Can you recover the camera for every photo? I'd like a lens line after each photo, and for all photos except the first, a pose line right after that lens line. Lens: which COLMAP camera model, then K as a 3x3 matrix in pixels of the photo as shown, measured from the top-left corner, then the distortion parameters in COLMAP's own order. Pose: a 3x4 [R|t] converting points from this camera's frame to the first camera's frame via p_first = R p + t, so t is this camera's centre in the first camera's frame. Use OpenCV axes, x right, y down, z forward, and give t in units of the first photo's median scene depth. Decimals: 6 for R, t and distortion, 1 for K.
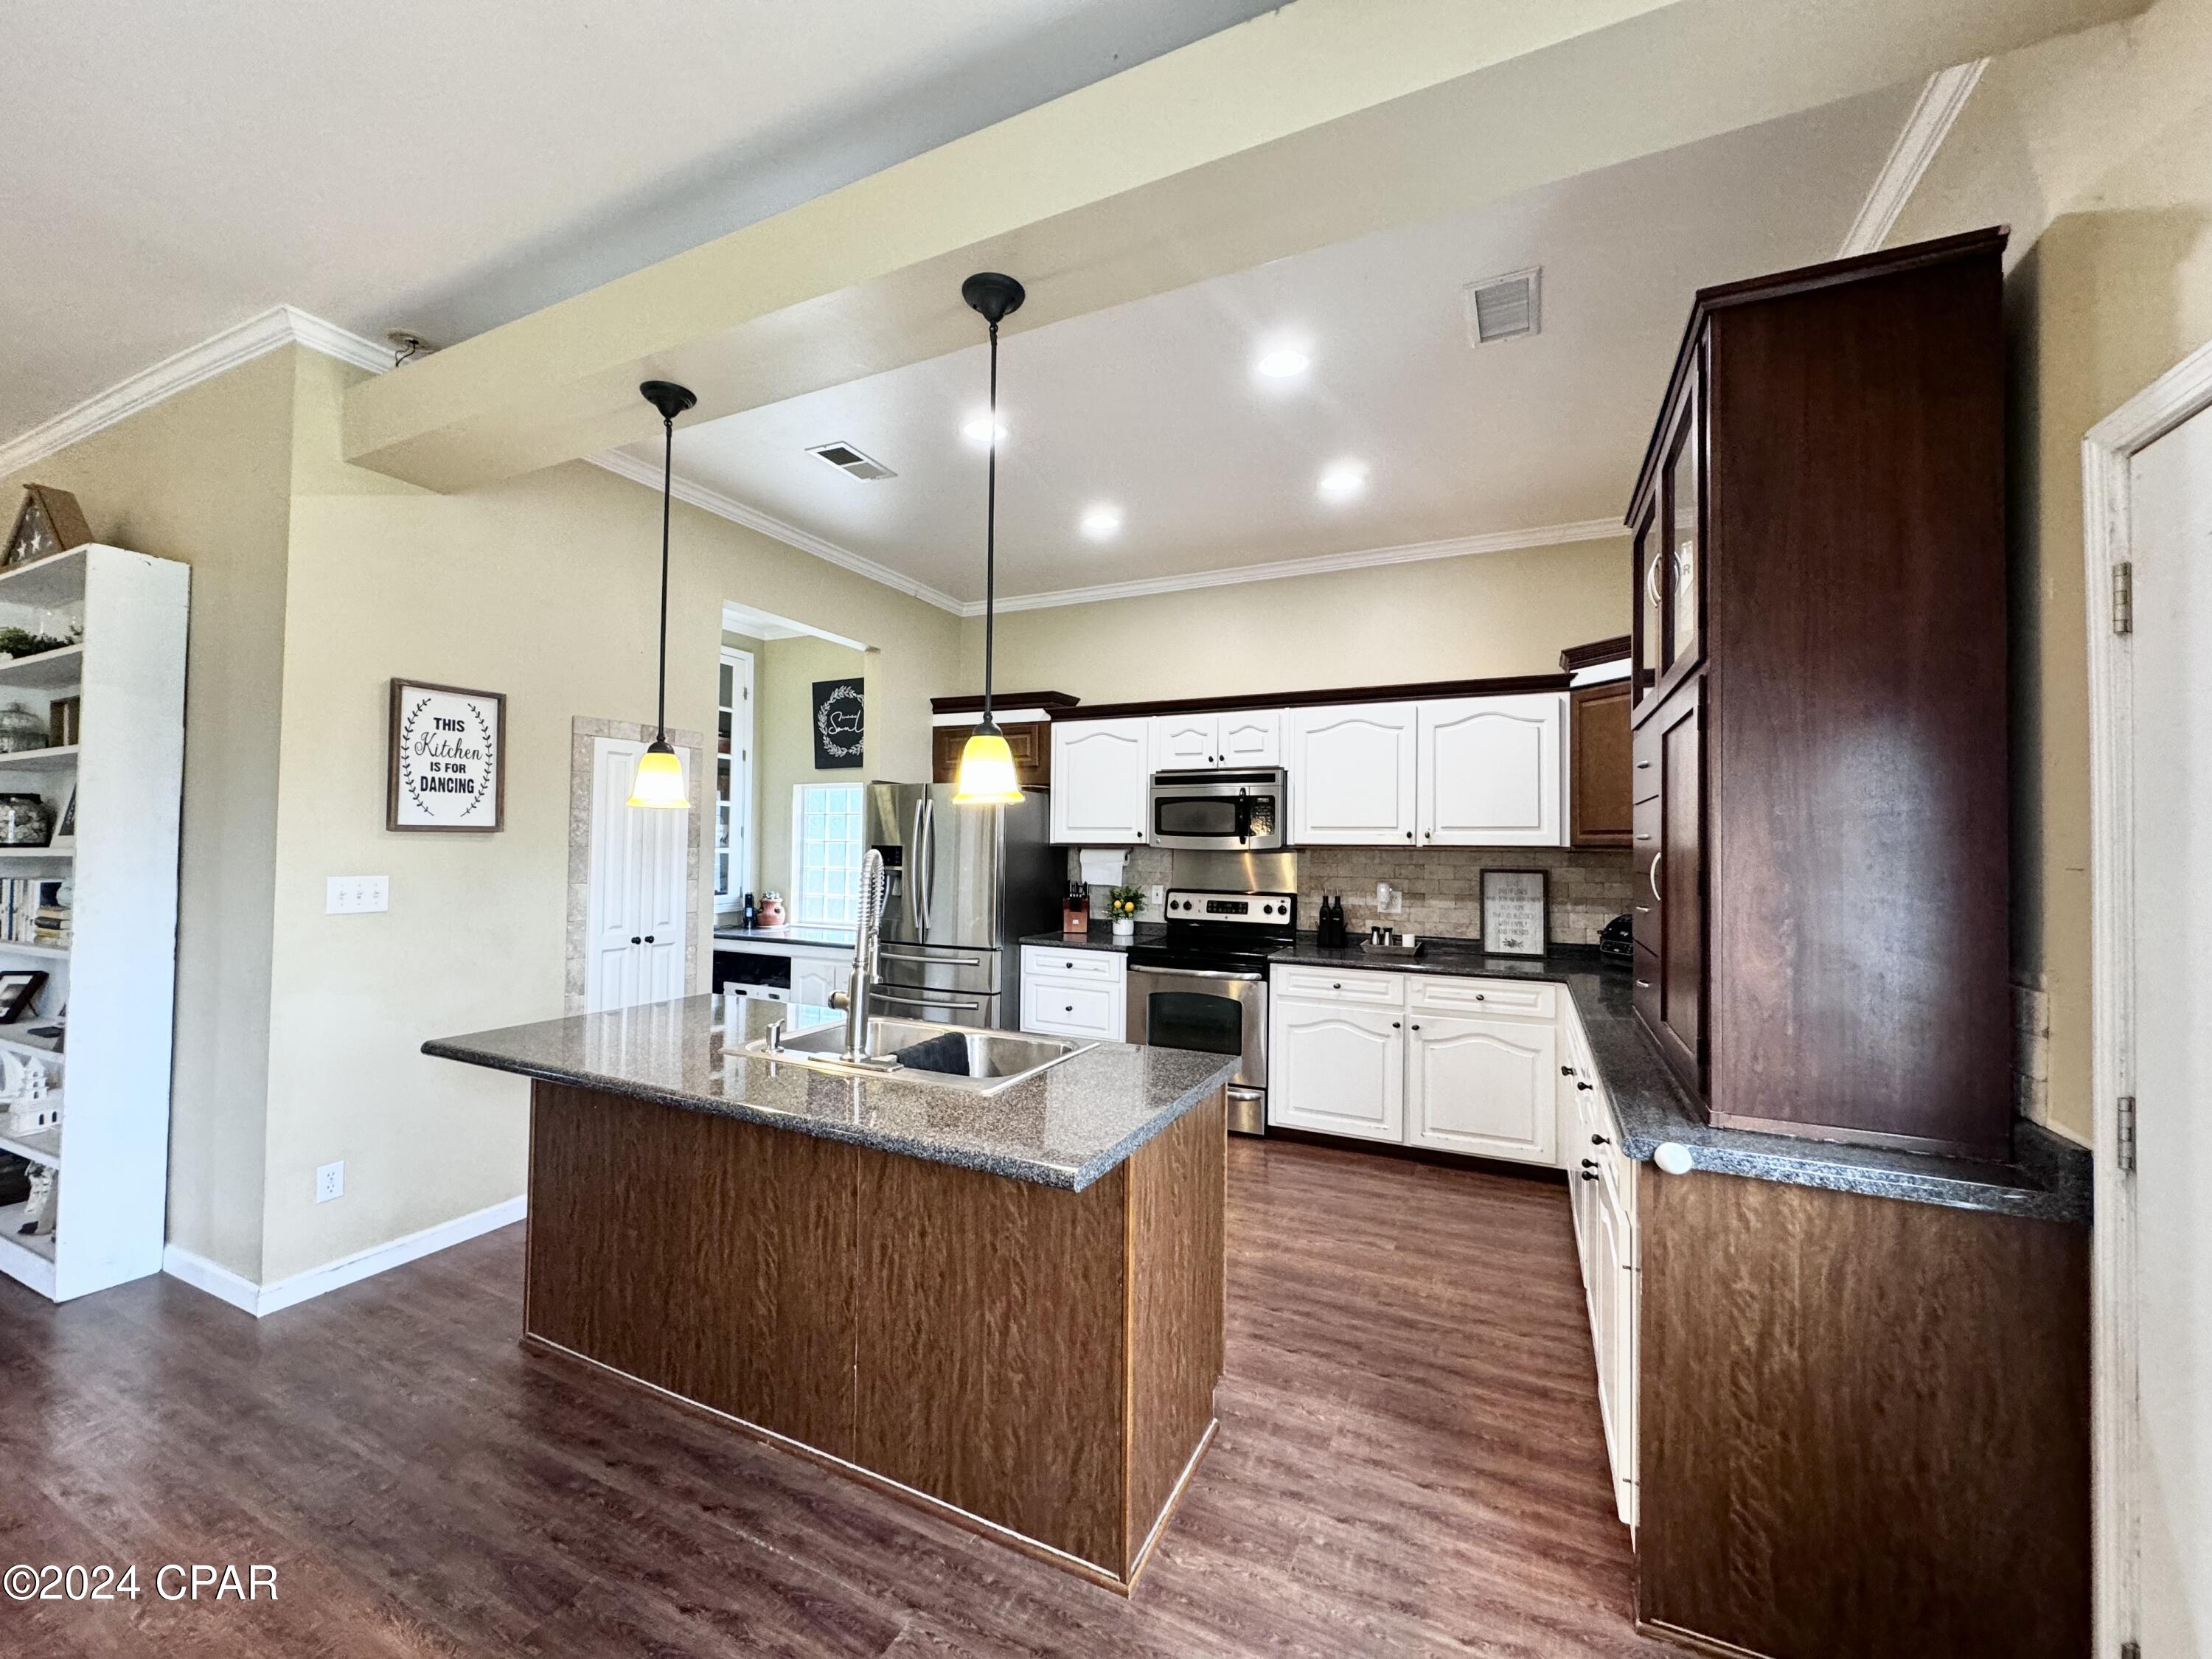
lens RADIAL K [[877.4, 0, 1111.7], [0, 877.4, 829.4], [0, 0, 1]] dist [-0.000573, 0.000119]
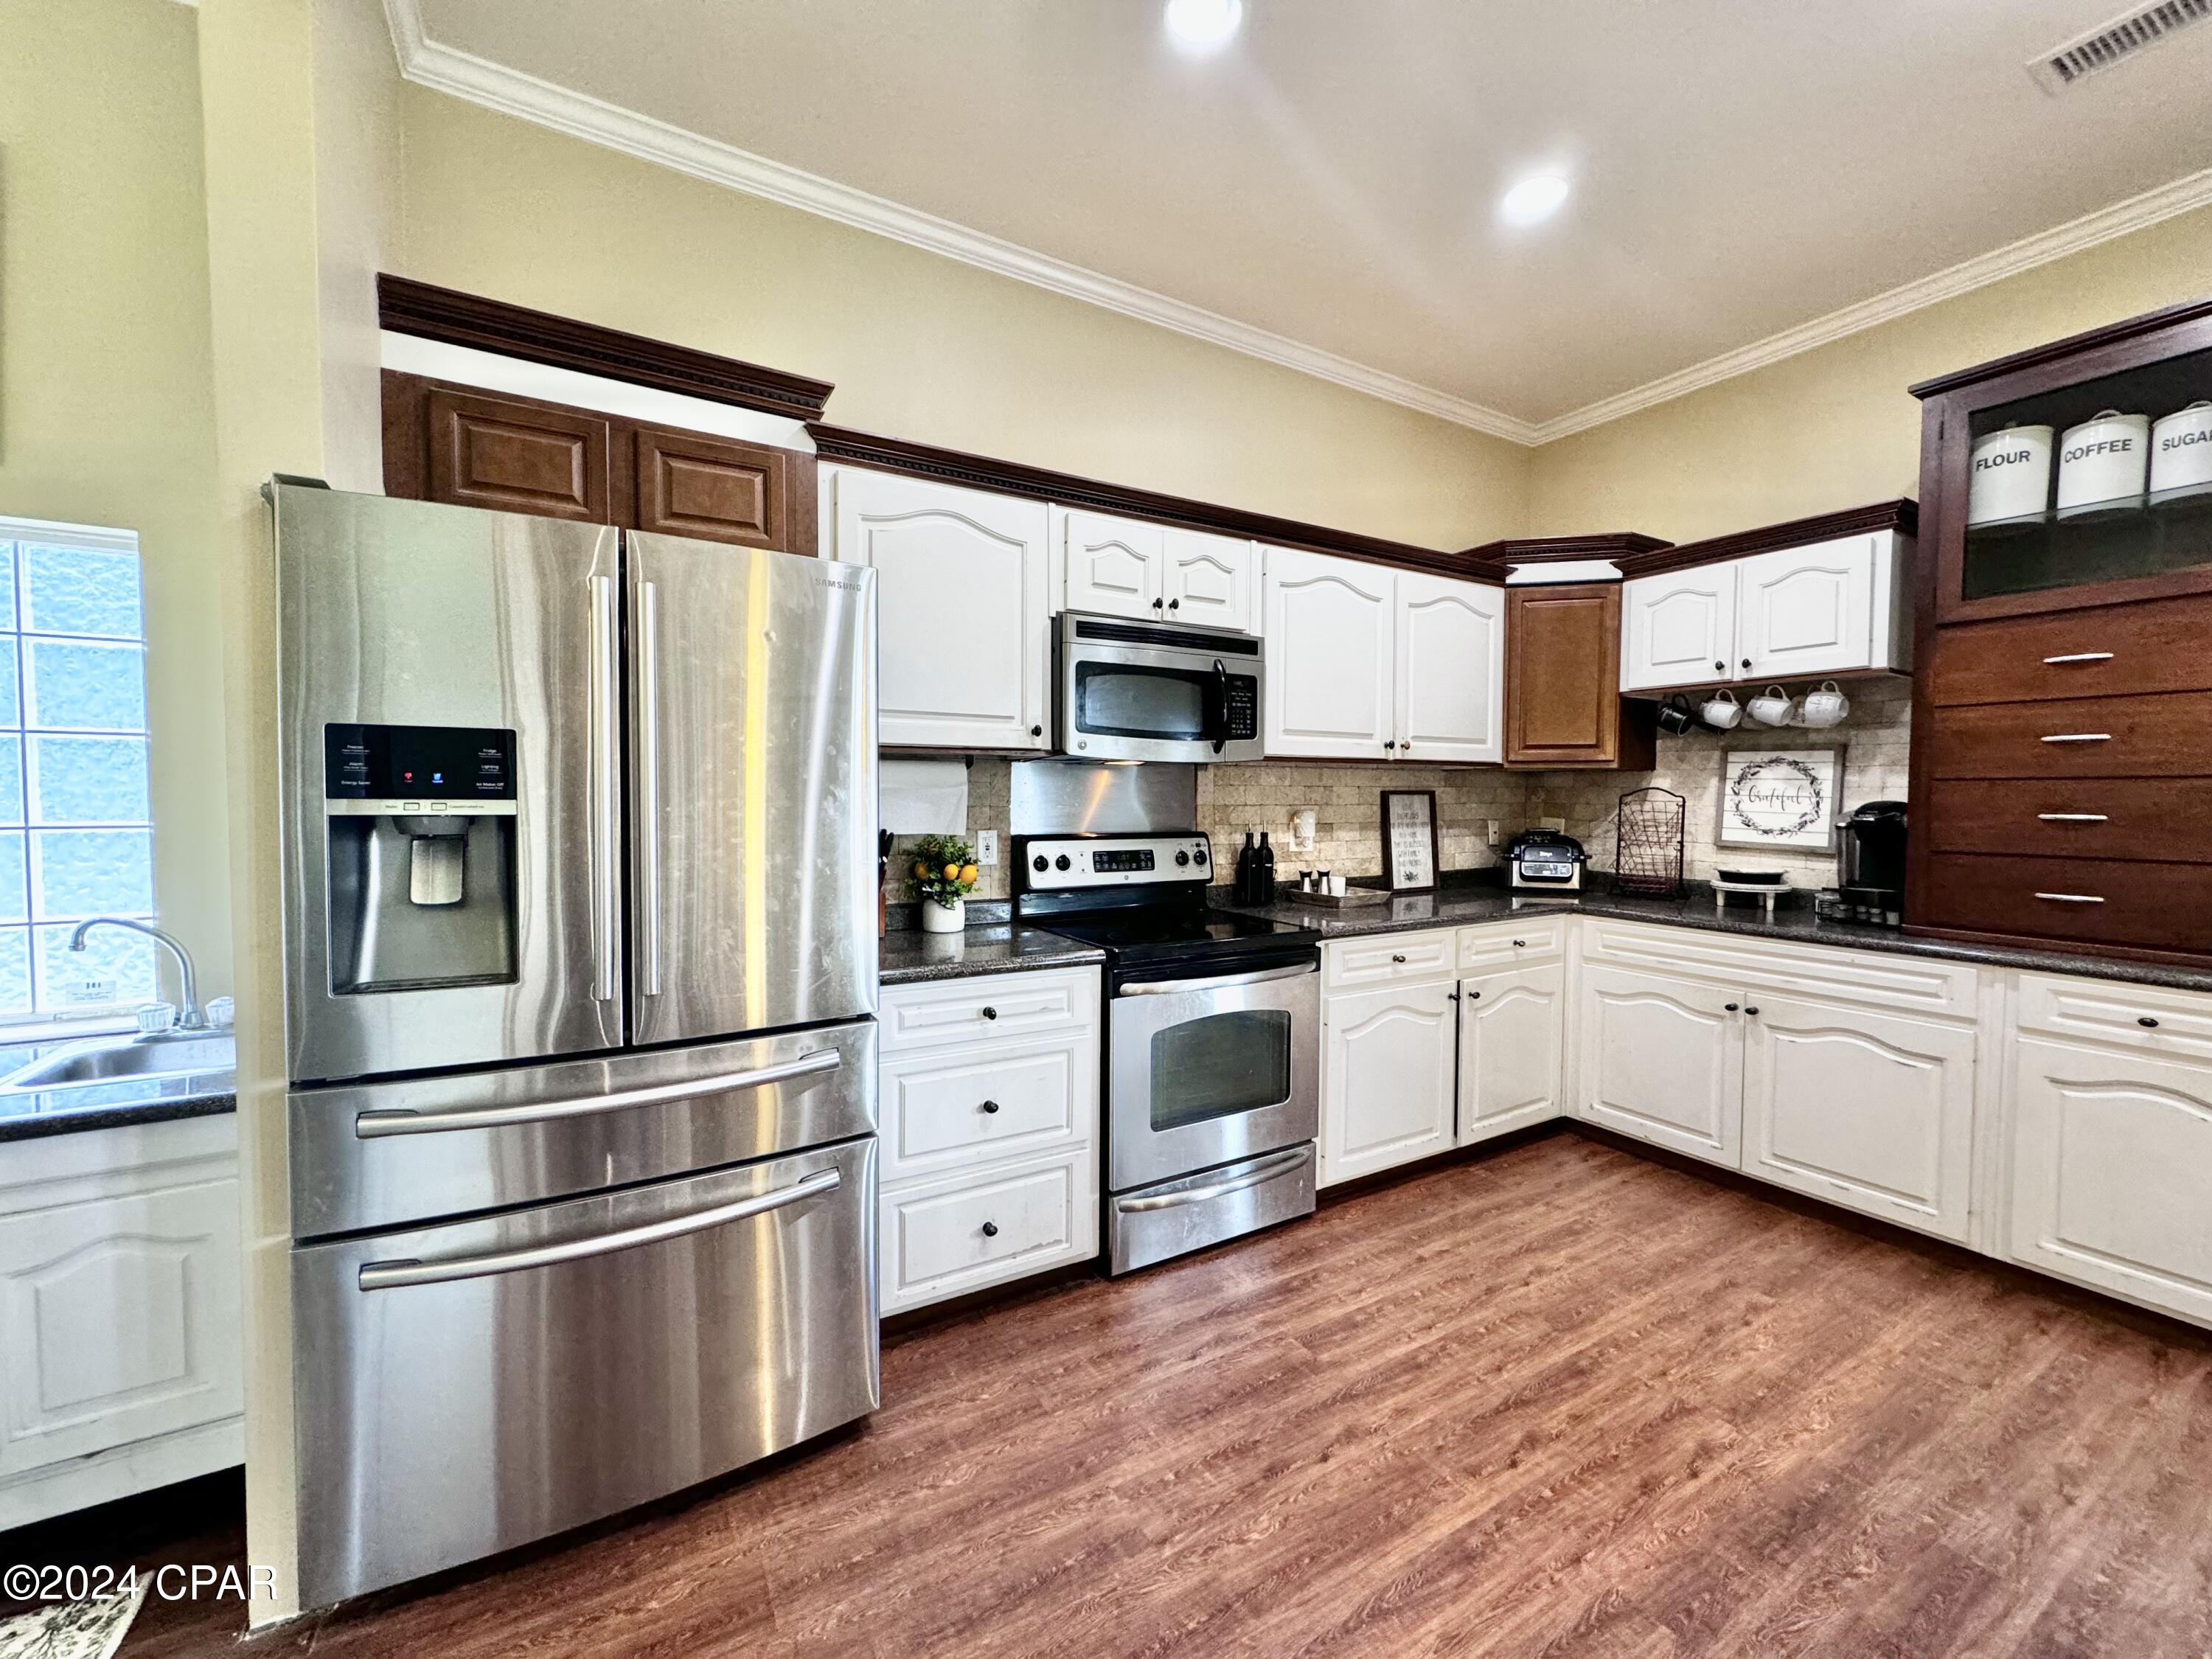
lens RADIAL K [[877.4, 0, 1109.0], [0, 877.4, 825.0], [0, 0, 1]] dist [-0.000573, 0.000119]
pose [[0.563803, -0.038258, 0.825023, -0.418494], [-0.013446, 0.998369, 0.055484, 0.036095], [-0.825800, -0.042375, 0.562369, 0.767004]]
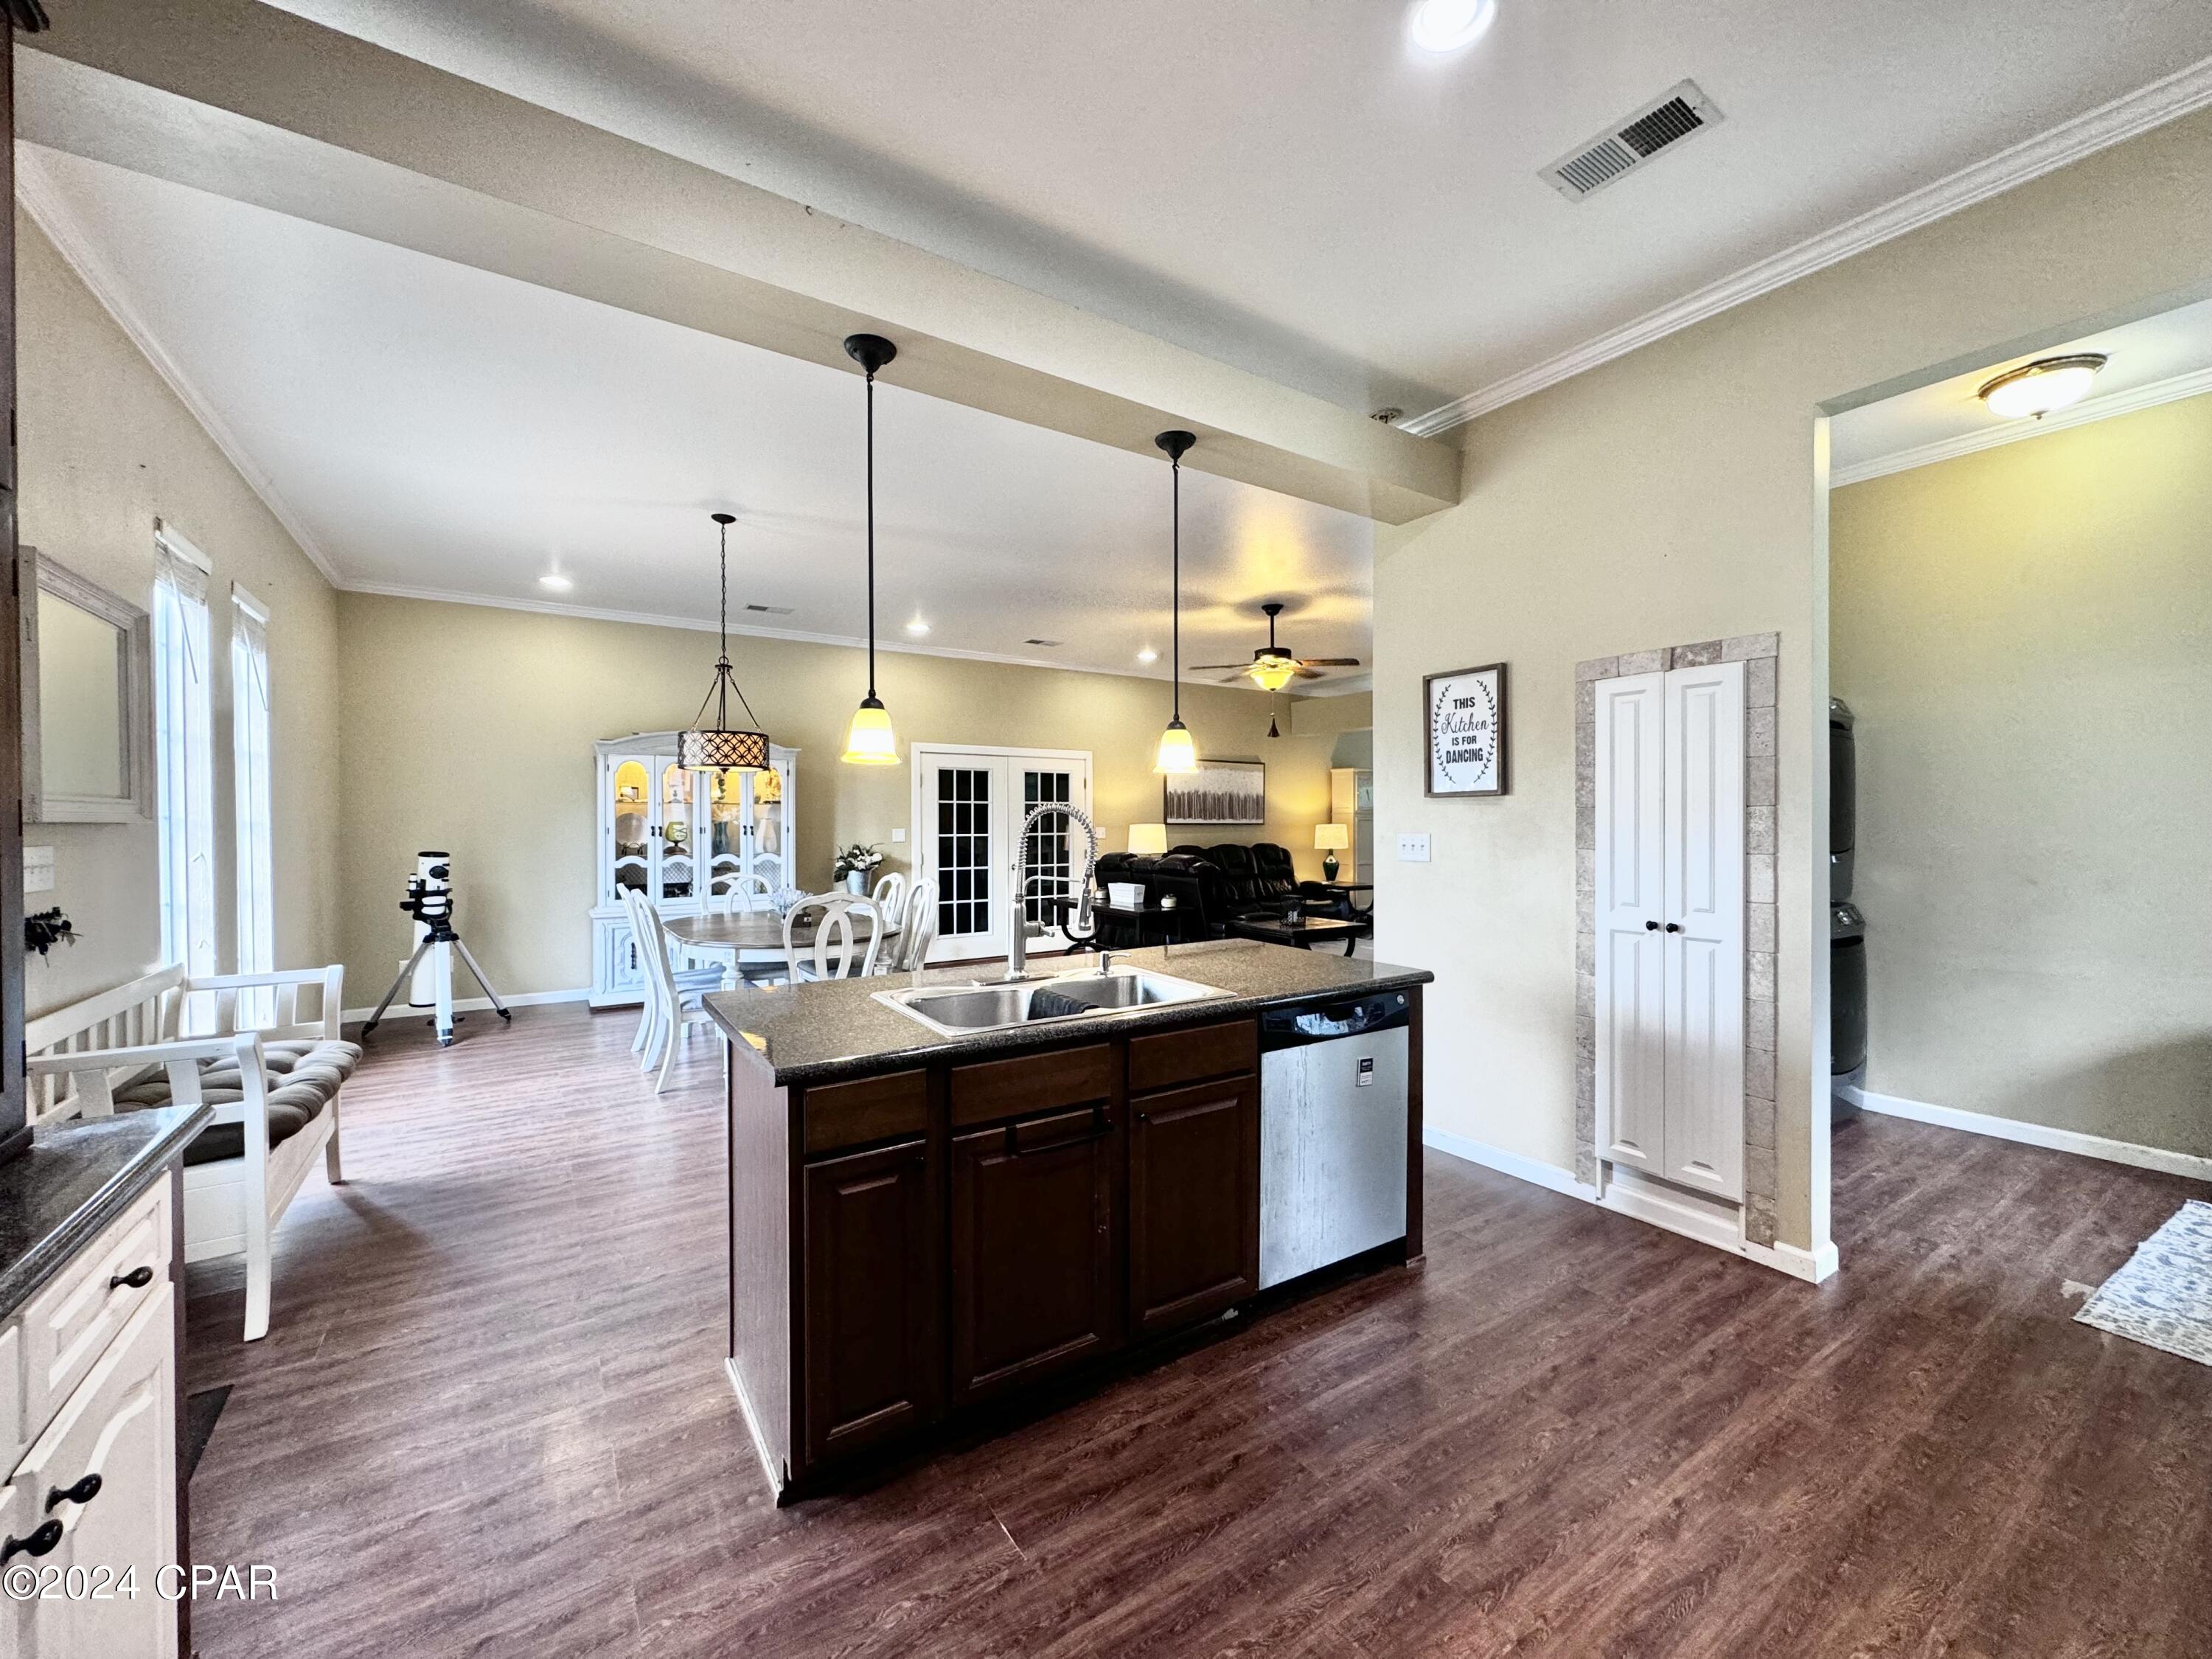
lens RADIAL K [[877.4, 0, 1101.2], [0, 877.4, 827.3], [0, 0, 1]] dist [-0.000573, 0.000119]
pose [[-0.517395, -0.000937, -0.855746, 0.328979], [0.014357, 0.999849, -0.009775, 0.033047], [0.855626, -0.017344, -0.517304, 0.838023]]
